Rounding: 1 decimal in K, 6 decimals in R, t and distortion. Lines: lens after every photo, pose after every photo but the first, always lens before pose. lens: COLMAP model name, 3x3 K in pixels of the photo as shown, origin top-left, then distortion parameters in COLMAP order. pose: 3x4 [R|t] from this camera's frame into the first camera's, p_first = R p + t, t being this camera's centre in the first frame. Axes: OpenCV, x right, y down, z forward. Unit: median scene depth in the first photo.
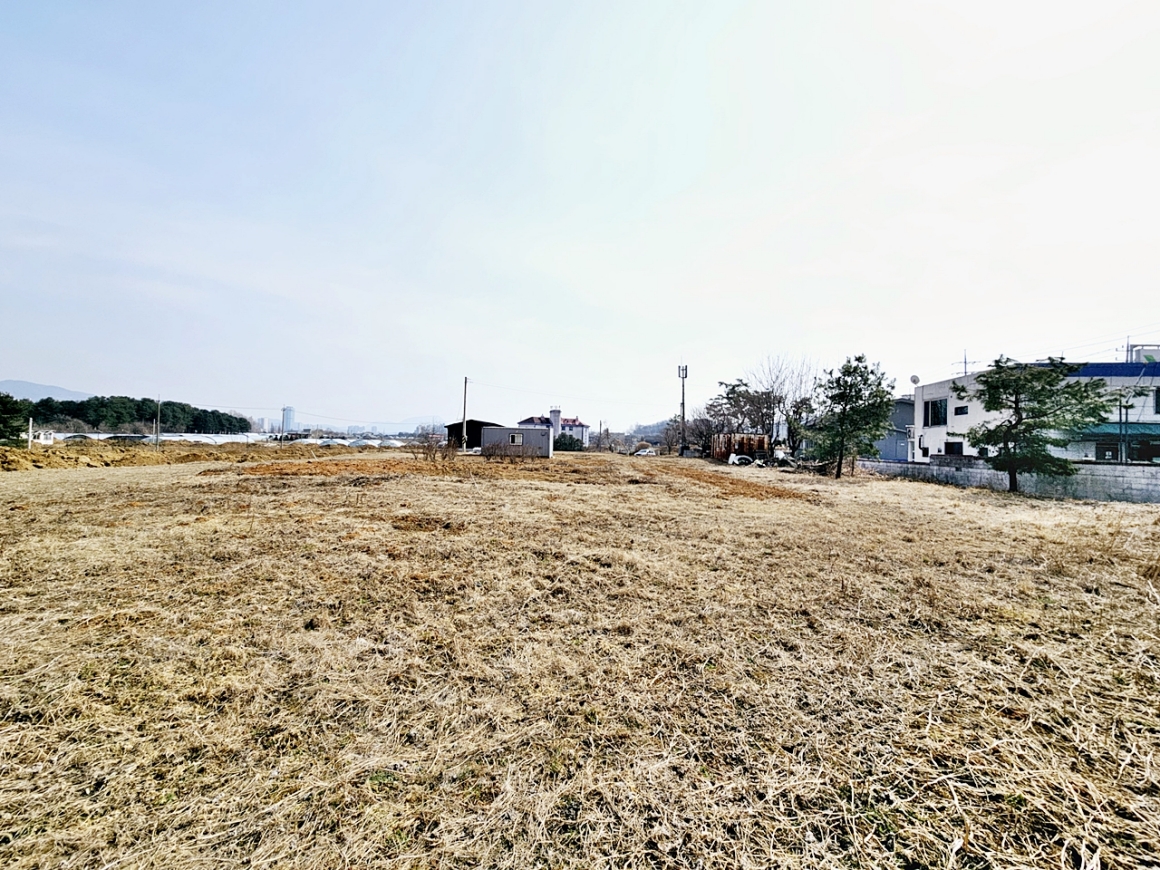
lens RADIAL K [[473.2, 0, 577.8], [0, 473.2, 428.2], [0, 0, 1]] dist [-0.001827, 0.001554]
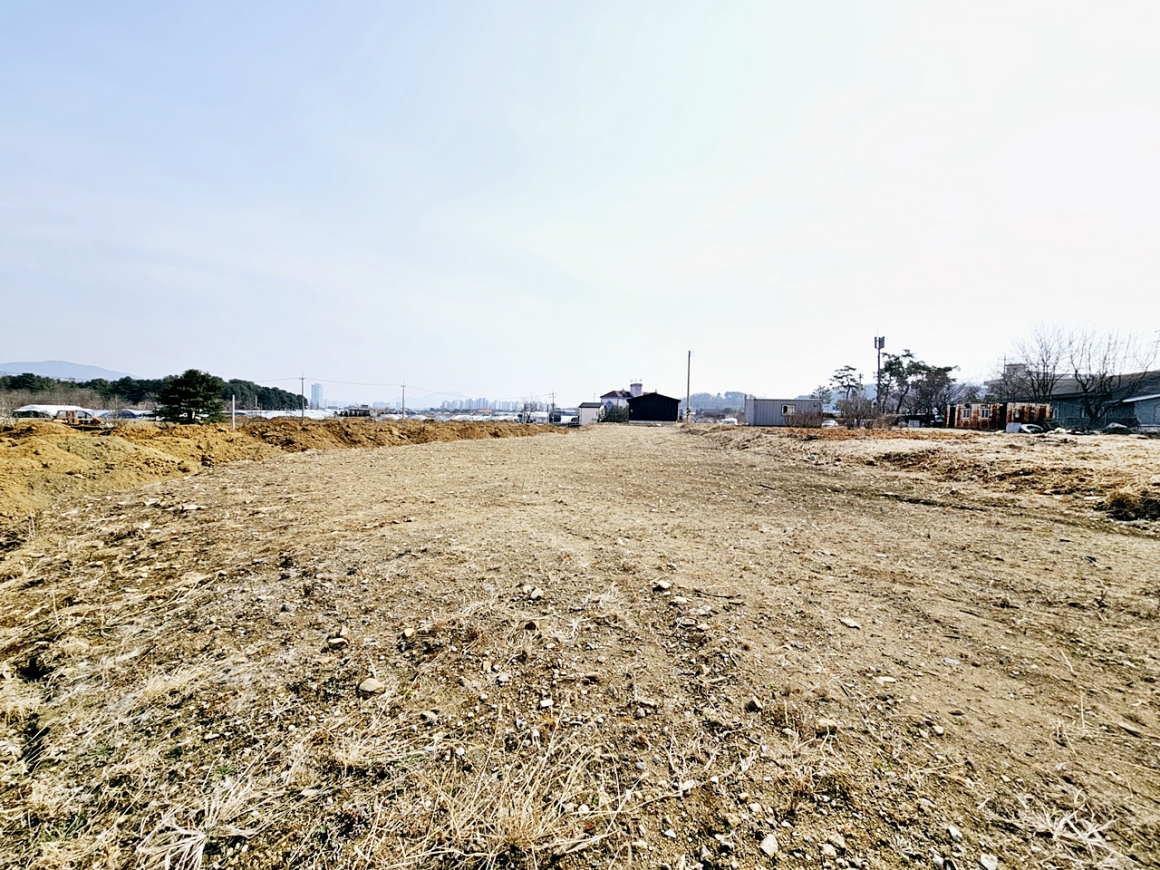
lens RADIAL K [[473.2, 0, 580.0], [0, 473.2, 428.0], [0, 0, 1]] dist [-0.001827, 0.001554]
pose [[0.999176, -0.005804, -0.040161, -0.828779], [0.007934, 0.998559, 0.053083, 0.007819], [0.039795, -0.053358, 0.997782, -0.081395]]
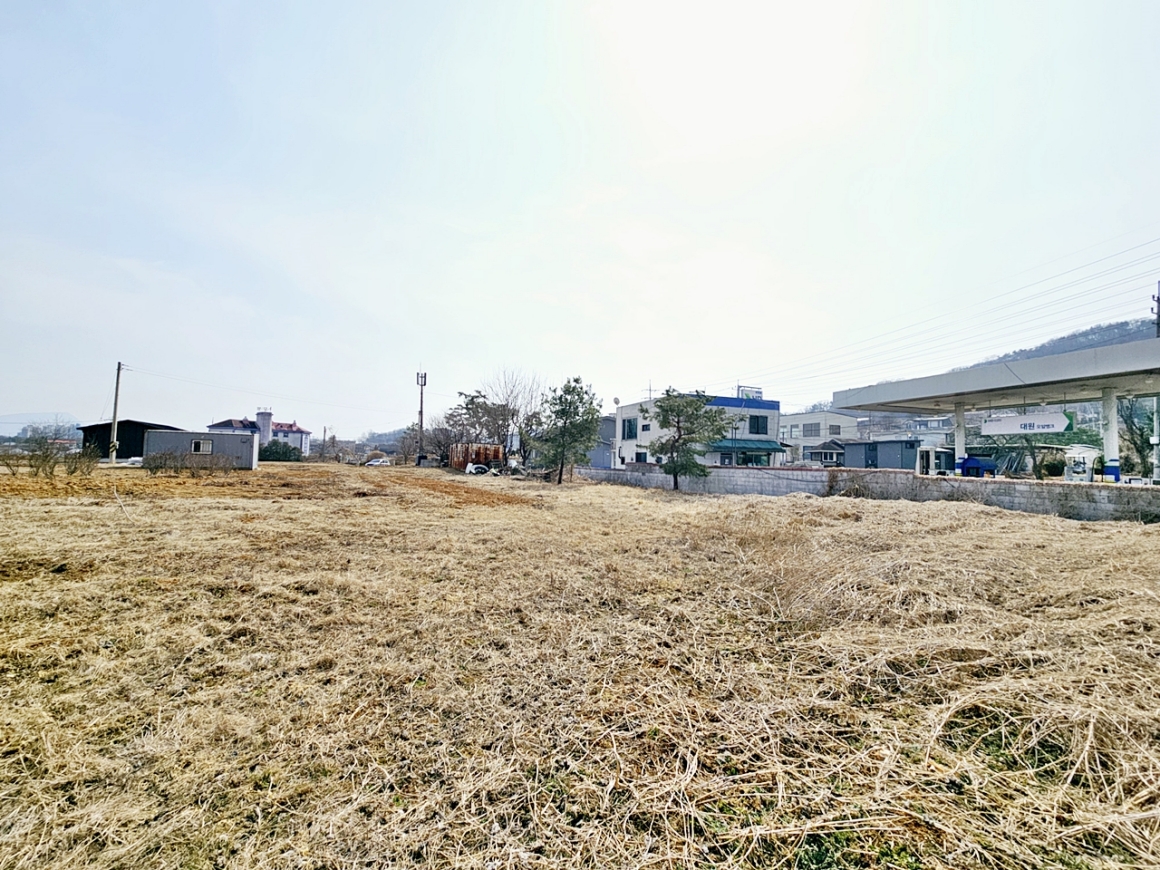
lens RADIAL K [[473.2, 0, 579.2], [0, 473.2, 426.8], [0, 0, 1]] dist [-0.001827, 0.001554]
pose [[0.859335, 0.031151, 0.510463, 0.028274], [-0.019256, 0.999406, -0.028572, 0.001029], [-0.511050, 0.014723, 0.859425, -0.001784]]
